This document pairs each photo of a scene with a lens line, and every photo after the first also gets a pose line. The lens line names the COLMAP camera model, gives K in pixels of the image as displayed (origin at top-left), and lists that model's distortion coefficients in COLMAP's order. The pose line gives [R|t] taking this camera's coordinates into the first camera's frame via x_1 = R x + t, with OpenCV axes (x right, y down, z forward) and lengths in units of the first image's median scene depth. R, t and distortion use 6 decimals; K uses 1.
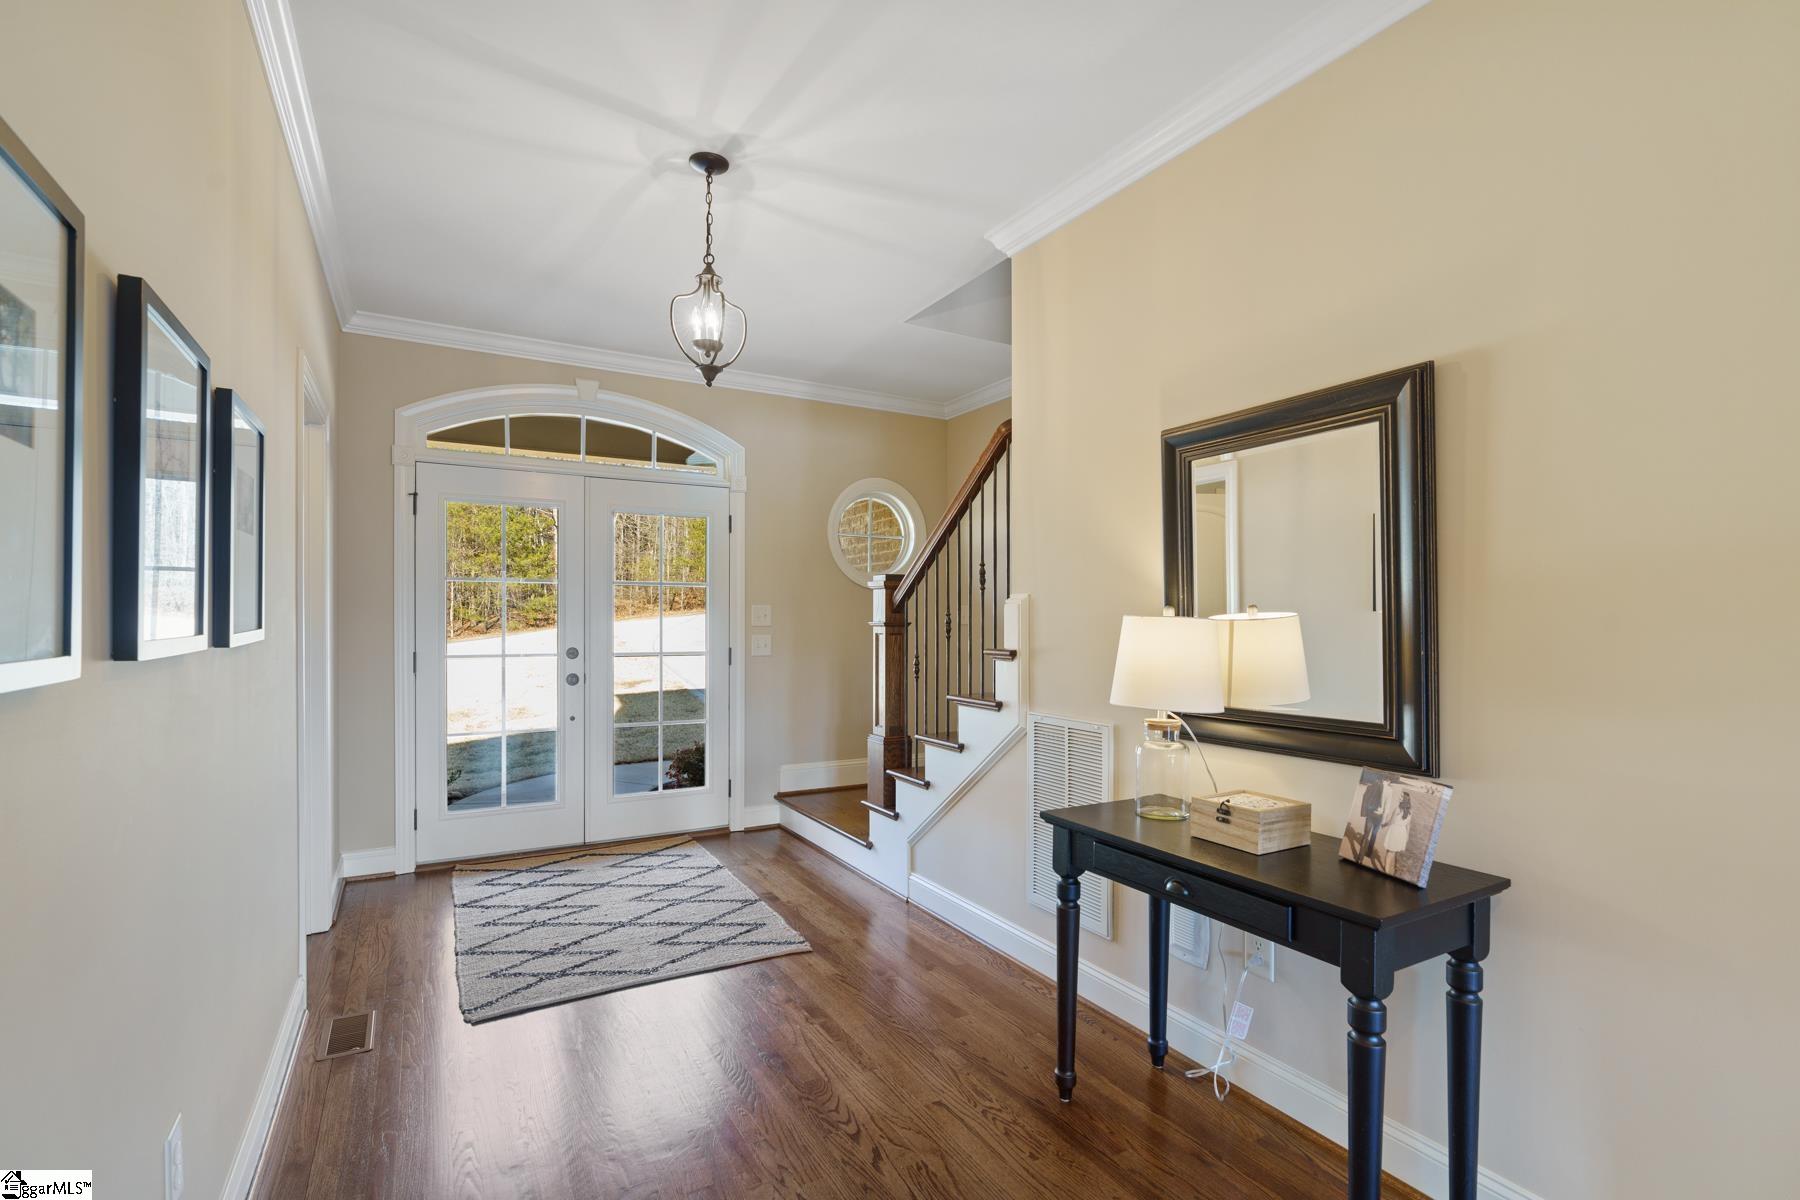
lens RADIAL K [[814.3, 0, 891.2], [0, 814.3, 615.6], [0, 0, 1]] dist [-0.000852, -0.000408]
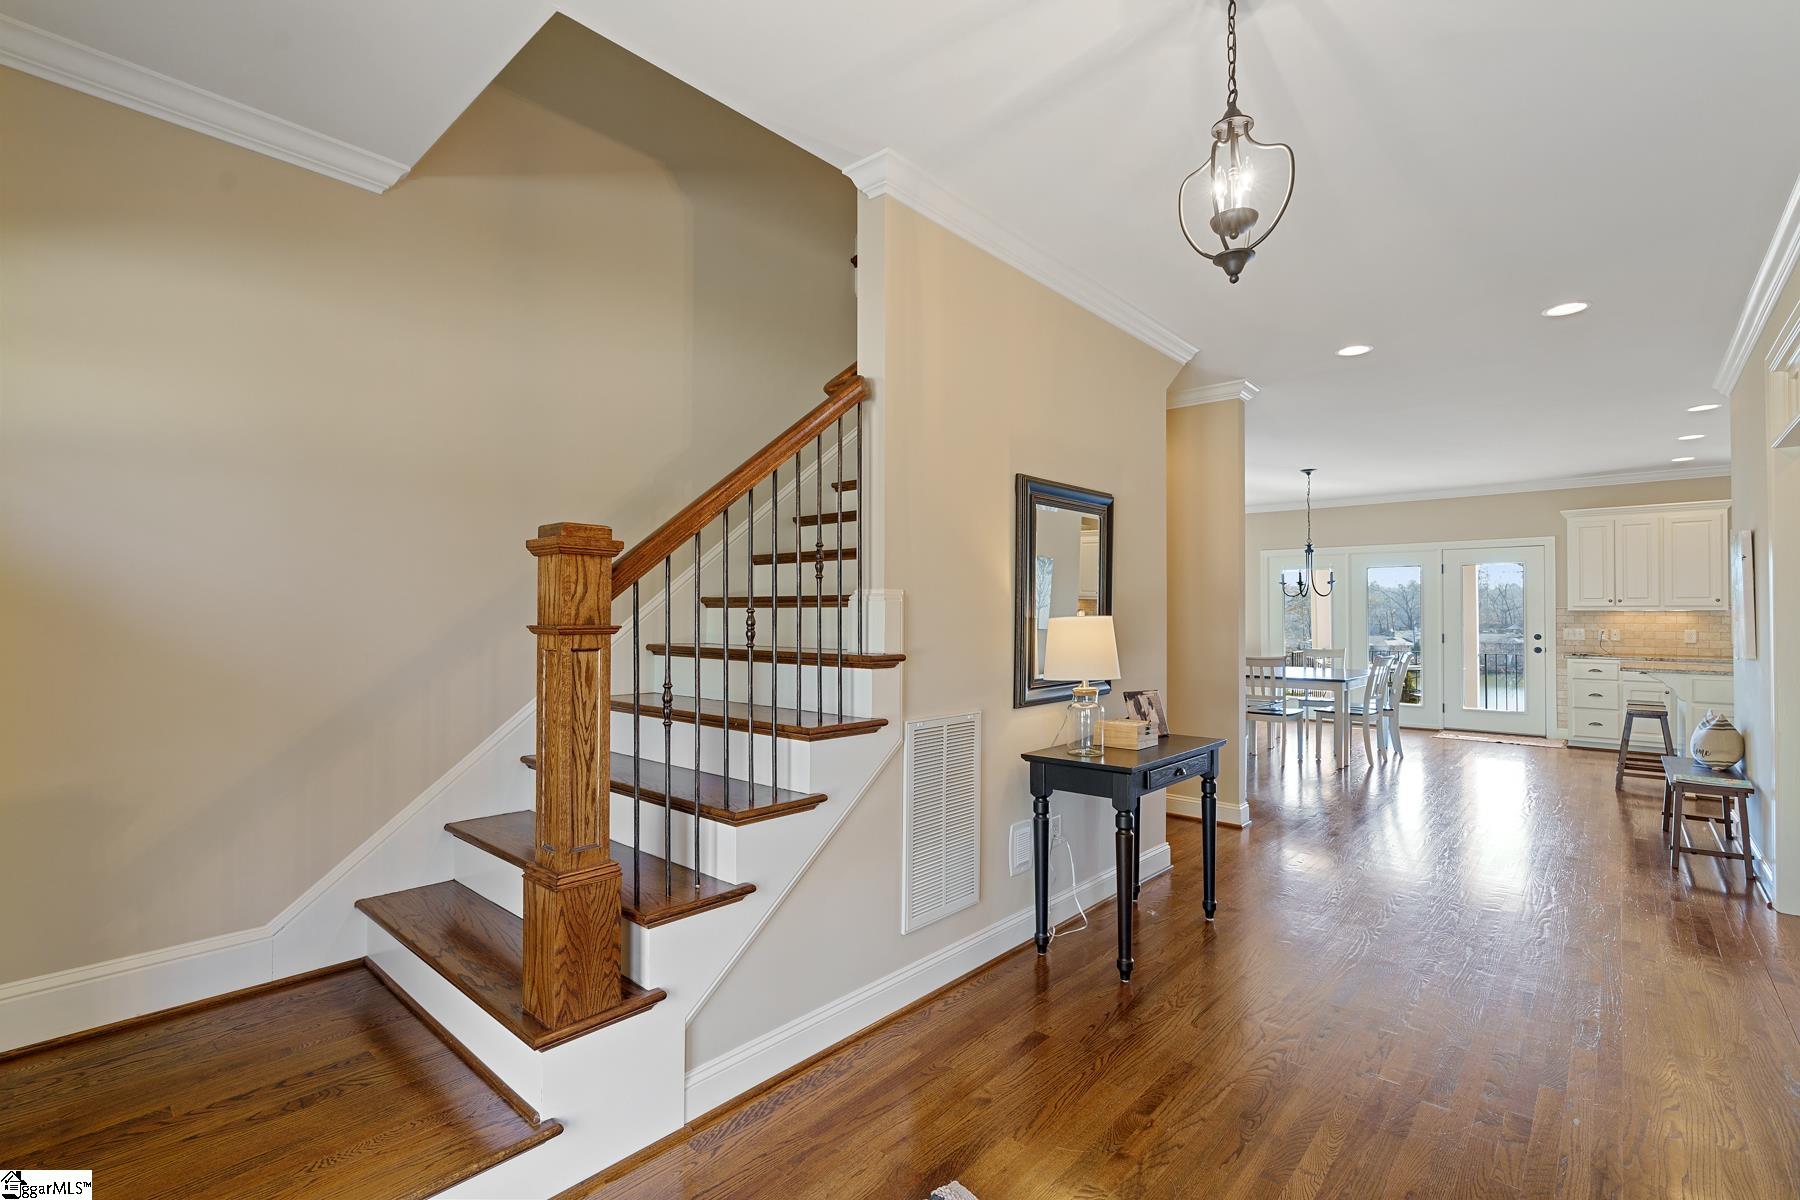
lens RADIAL K [[814.3, 0, 888.1], [0, 814.3, 601.0], [0, 0, 1]] dist [-0.000852, -0.000408]
pose [[-0.304517, 0.010020, 0.952454, -0.882307], [-0.008659, 0.999874, -0.013287, -0.004850], [-0.952468, -0.012294, -0.304392, 1.666695]]
